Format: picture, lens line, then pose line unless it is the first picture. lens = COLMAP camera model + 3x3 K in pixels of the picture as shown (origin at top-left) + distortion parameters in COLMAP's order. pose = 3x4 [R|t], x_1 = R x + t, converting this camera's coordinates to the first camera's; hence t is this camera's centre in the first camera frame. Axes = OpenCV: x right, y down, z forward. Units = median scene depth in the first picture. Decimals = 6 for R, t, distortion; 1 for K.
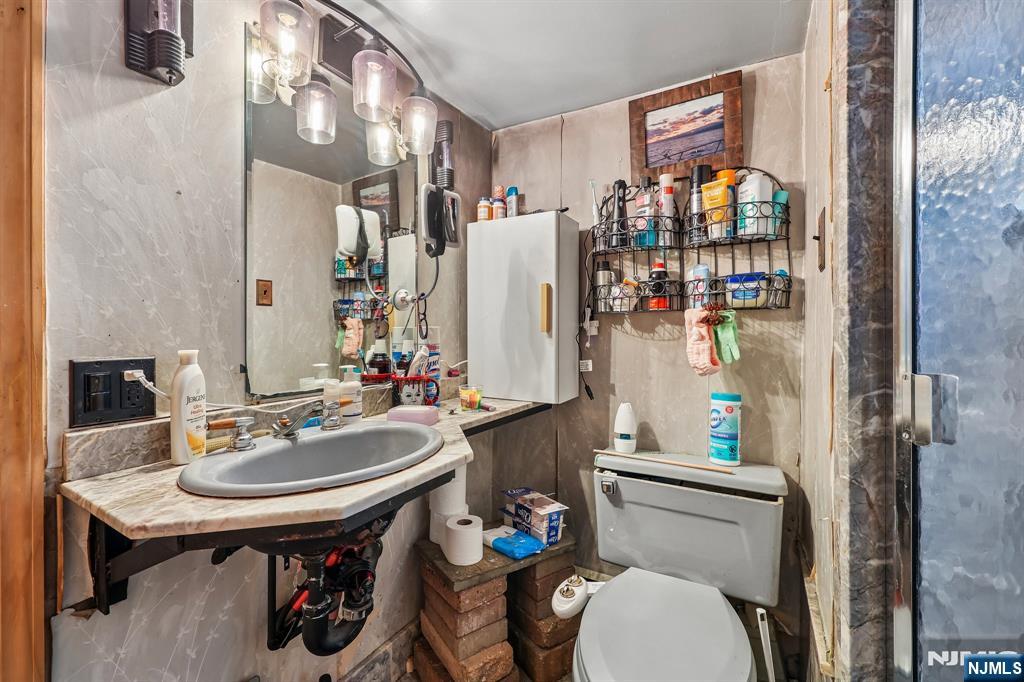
lens RADIAL K [[421.4, 0, 515.3], [0, 421.4, 333.1], [0, 0, 1]] dist [-0.002570, -0.000182]
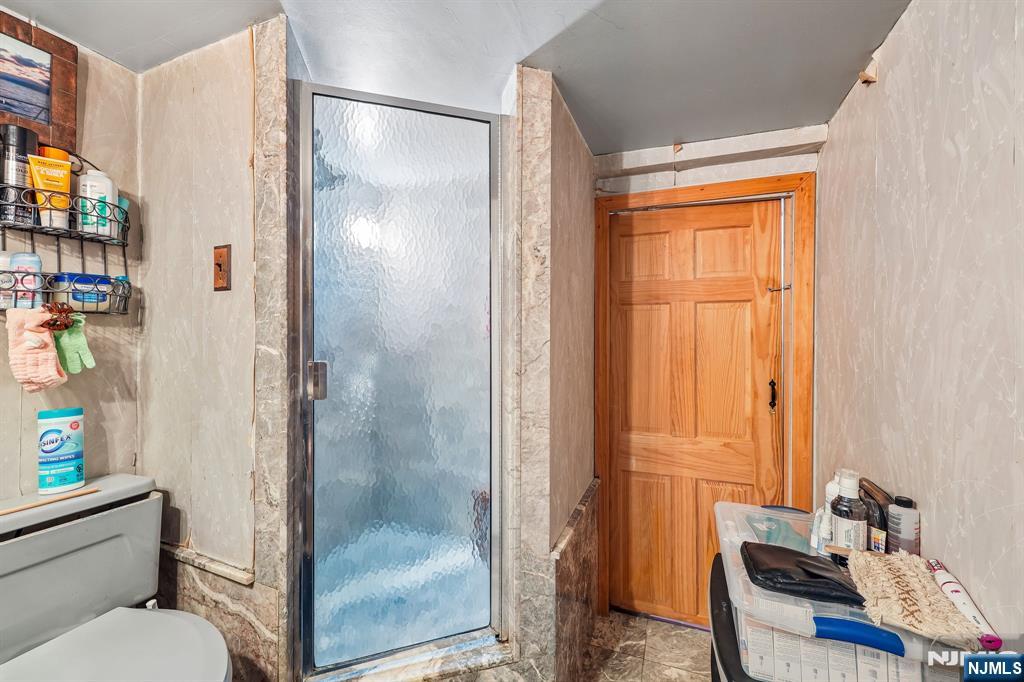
lens RADIAL K [[421.4, 0, 513.6], [0, 421.4, 337.0], [0, 0, 1]] dist [-0.002570, -0.000182]
pose [[-0.118300, -0.002471, 0.992975, -0.471640], [0.000383, 0.999997, 0.002535, -0.006636], [-0.992978, 0.000681, -0.118299, 0.182745]]
